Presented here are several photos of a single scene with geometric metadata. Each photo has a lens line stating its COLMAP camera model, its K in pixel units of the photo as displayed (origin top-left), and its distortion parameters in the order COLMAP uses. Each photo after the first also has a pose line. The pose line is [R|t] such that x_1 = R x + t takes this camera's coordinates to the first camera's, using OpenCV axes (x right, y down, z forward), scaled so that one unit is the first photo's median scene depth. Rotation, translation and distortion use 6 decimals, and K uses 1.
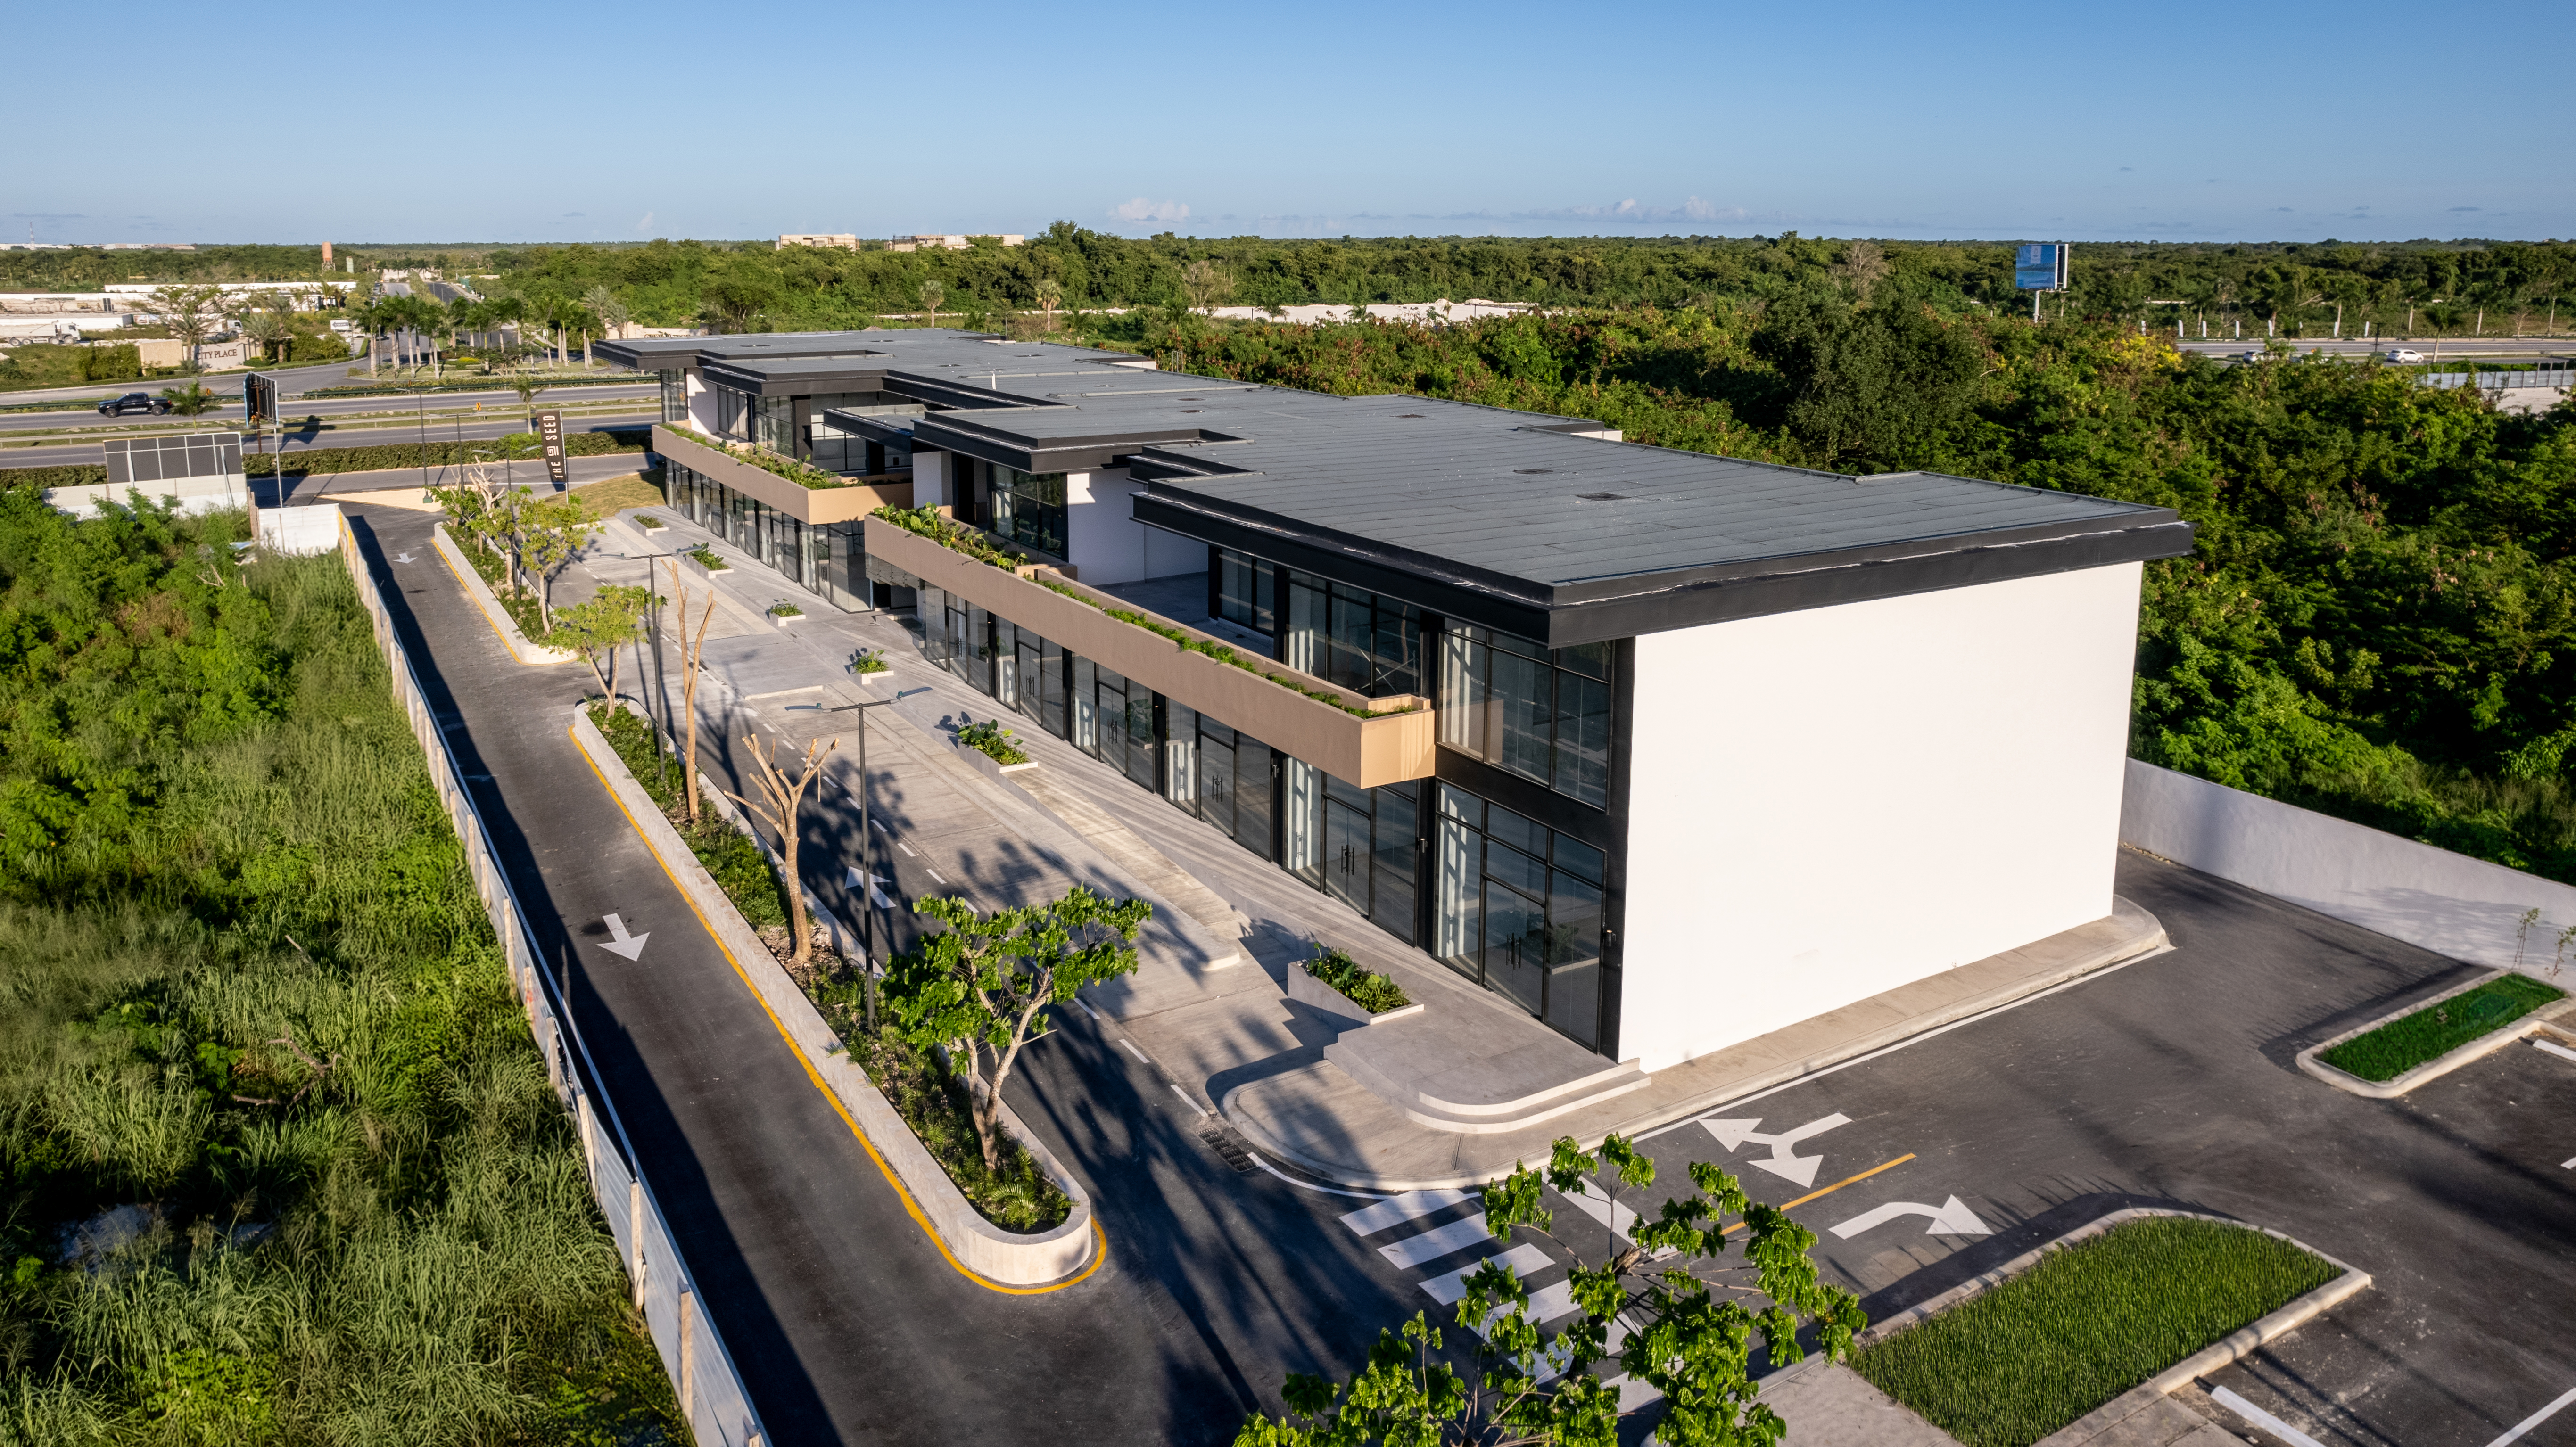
lens RADIAL K [[1775.9, 0, 1288.0], [0, 1775.9, 723.5], [0, 0, 1]] dist [-0.041819, -0.000323]
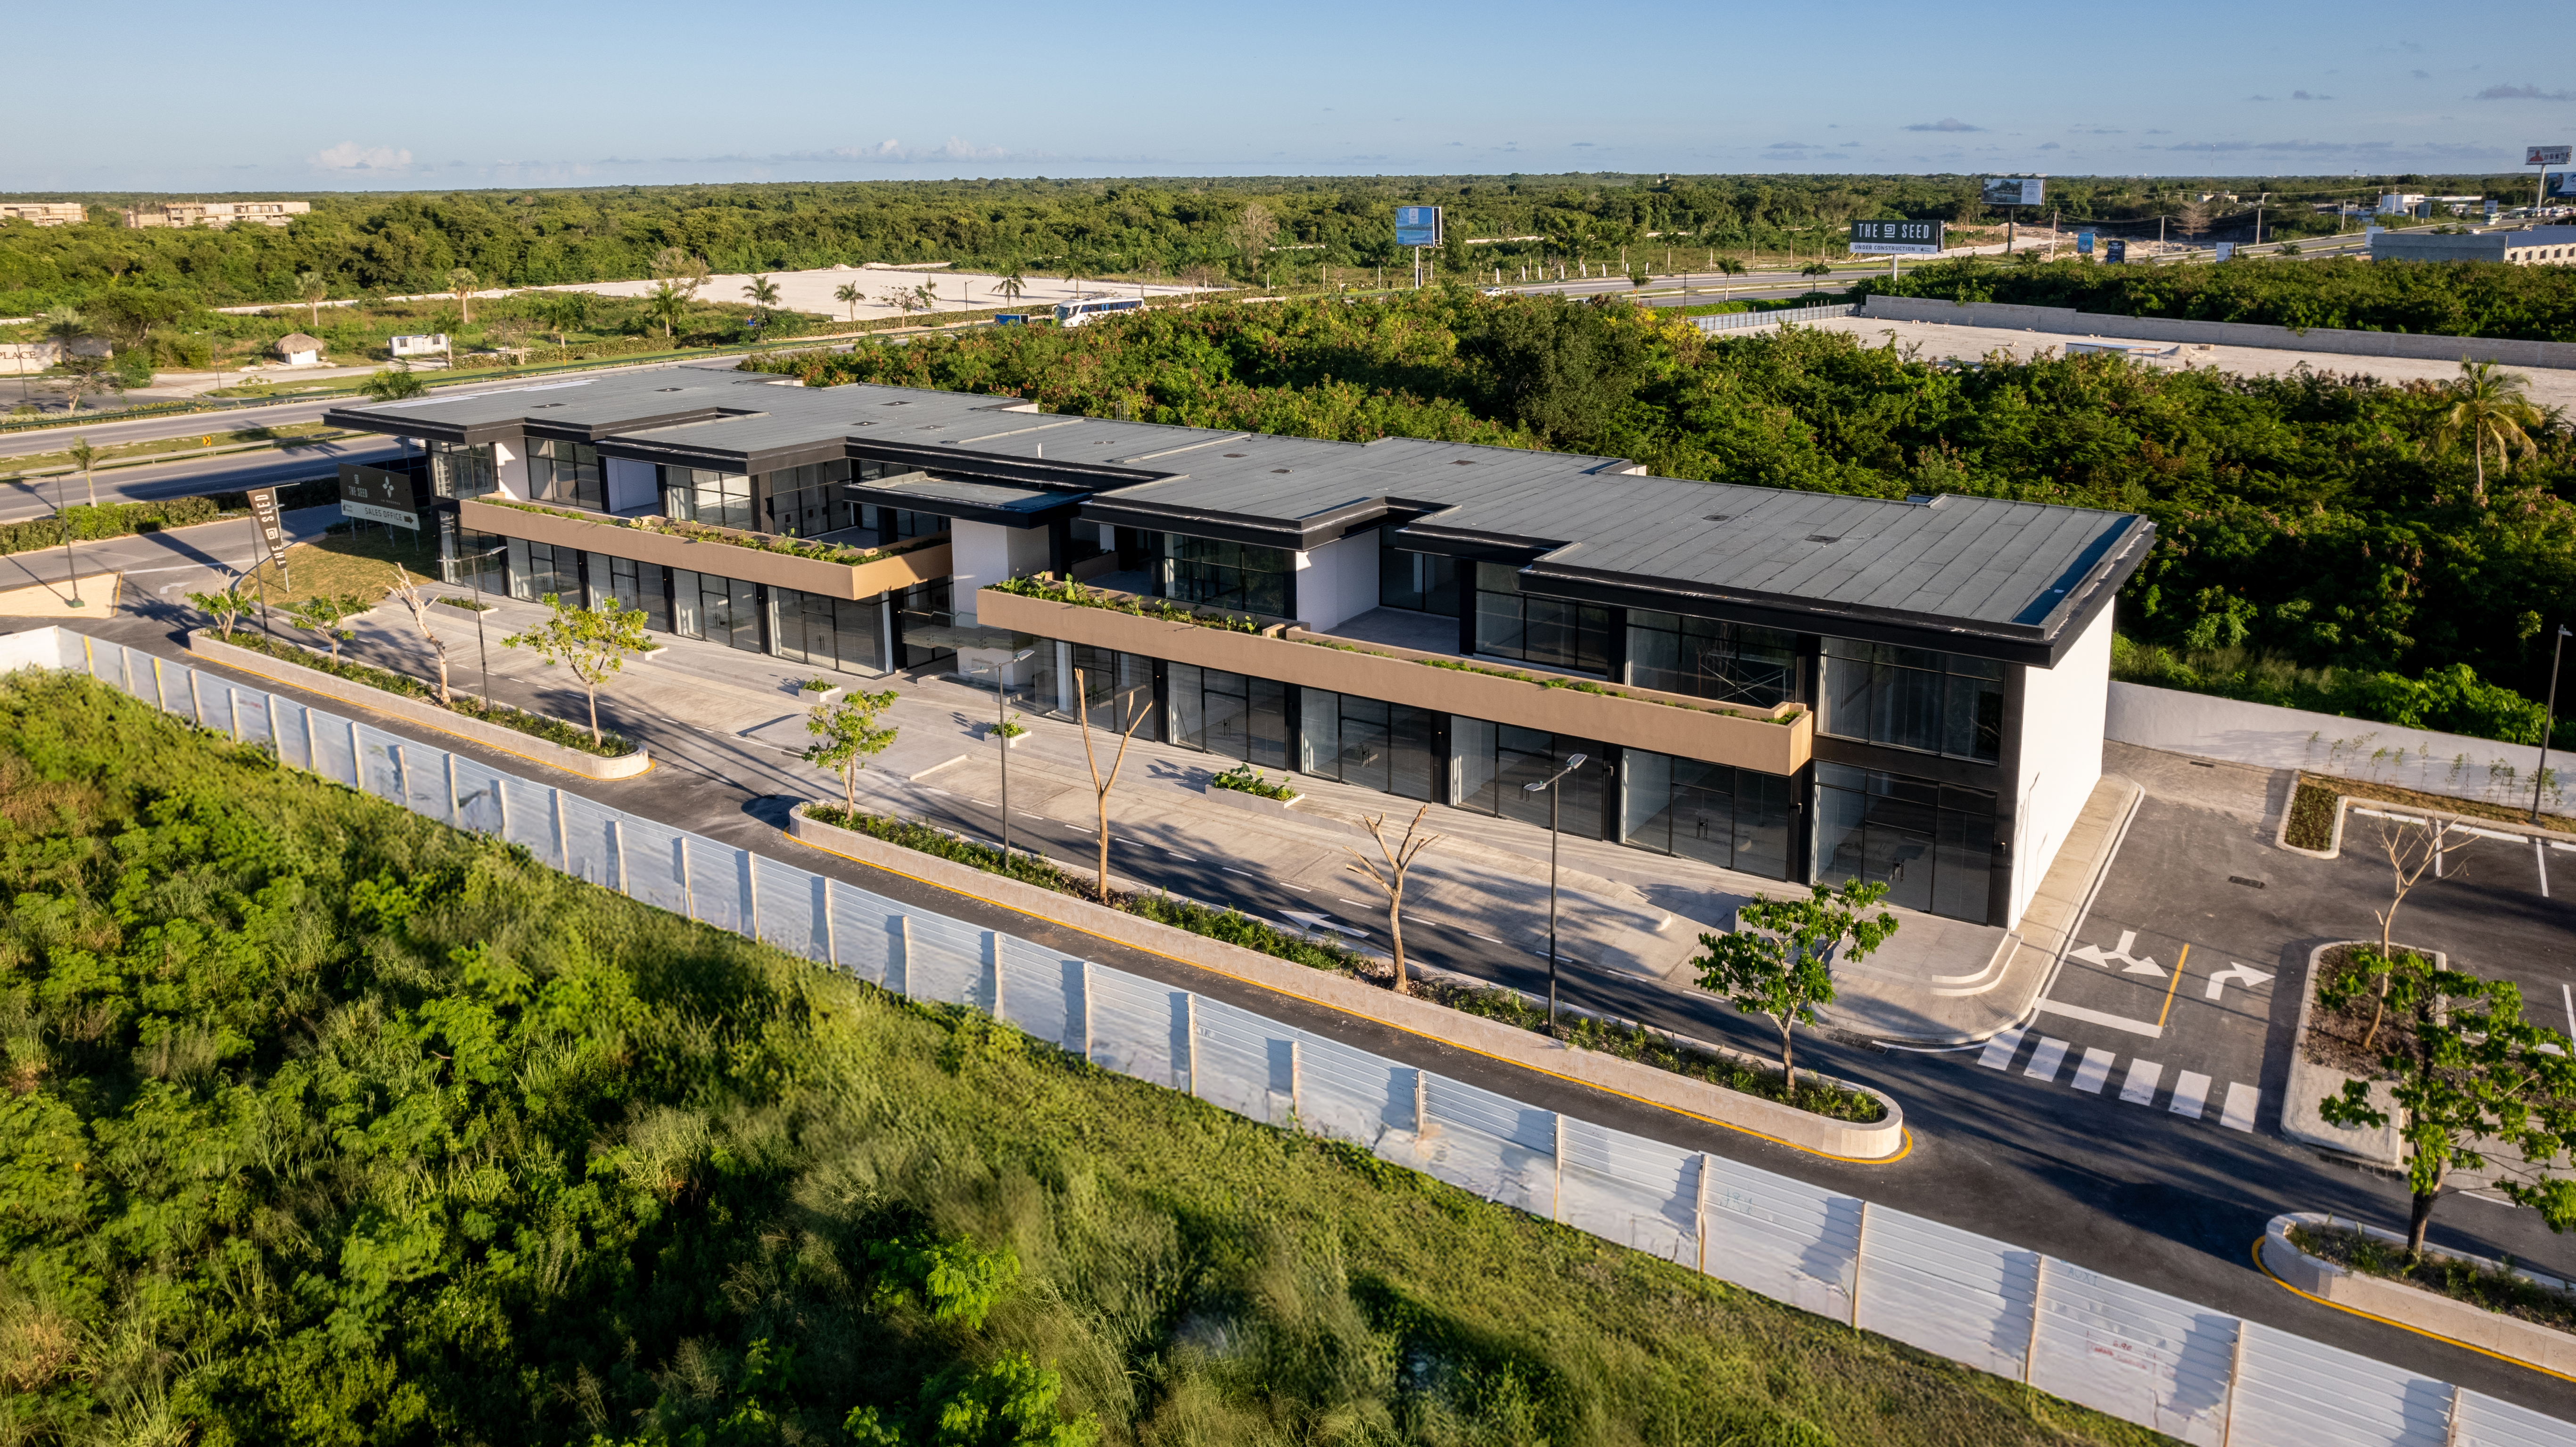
lens RADIAL K [[1775.9, 0, 1288.0], [0, 1775.9, 723.5], [0, 0, 1]] dist [-0.041819, -0.000323]
pose [[0.881109, -0.149148, 0.448779, -0.754006], [0.126255, 0.988709, 0.080708, -0.134459], [-0.455749, -0.014452, 0.889991, -0.036860]]
